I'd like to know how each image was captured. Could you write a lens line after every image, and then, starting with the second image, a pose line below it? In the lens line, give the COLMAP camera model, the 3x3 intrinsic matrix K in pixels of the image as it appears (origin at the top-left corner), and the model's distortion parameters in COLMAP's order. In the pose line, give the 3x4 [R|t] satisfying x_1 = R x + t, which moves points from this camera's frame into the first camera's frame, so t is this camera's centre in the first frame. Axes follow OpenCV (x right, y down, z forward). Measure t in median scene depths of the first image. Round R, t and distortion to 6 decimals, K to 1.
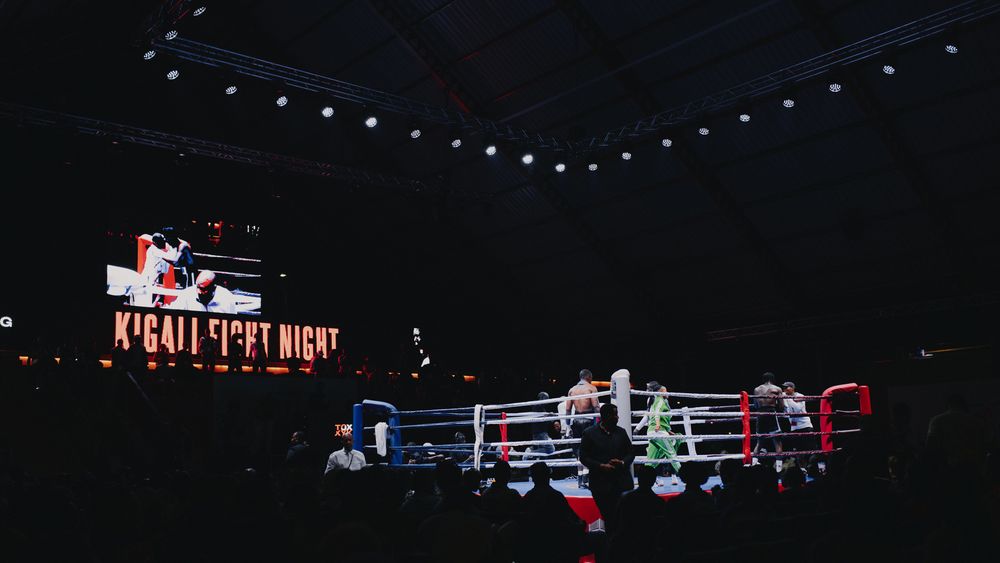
lens RADIAL K [[946.7, 0, 483.2], [0, 946.7, 275.2], [0, 0, 1]] dist [-0.005038, 0.004082]
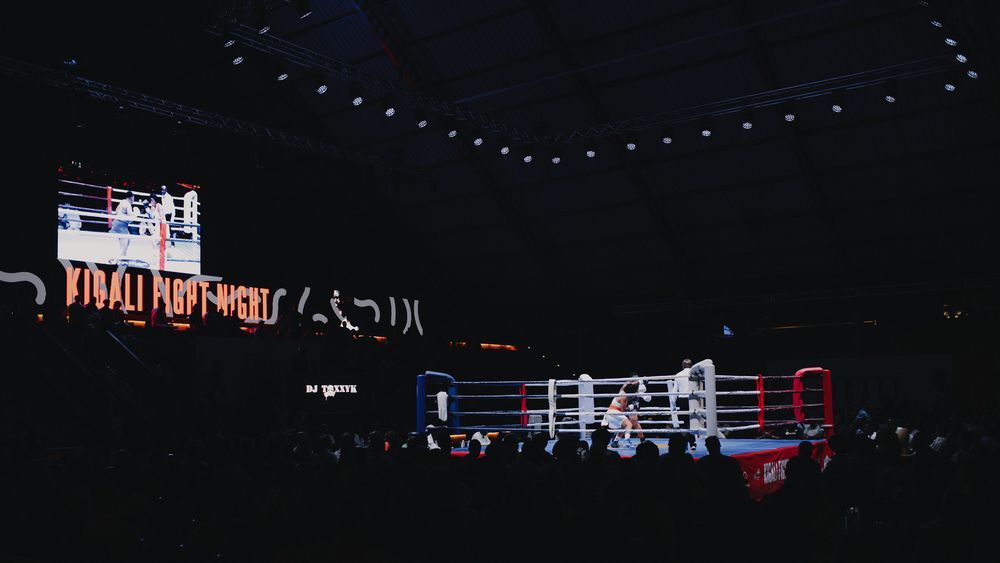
lens RADIAL K [[979.7, 0, 461.4], [0, 979.7, 300.4], [0, 0, 1]] dist [-0.002096, -0.002595]
pose [[0.973106, 0.035284, 0.227639, -0.252015], [-0.054554, 0.995387, 0.078921, -0.035379], [-0.223805, -0.089217, 0.970542, -0.109754]]
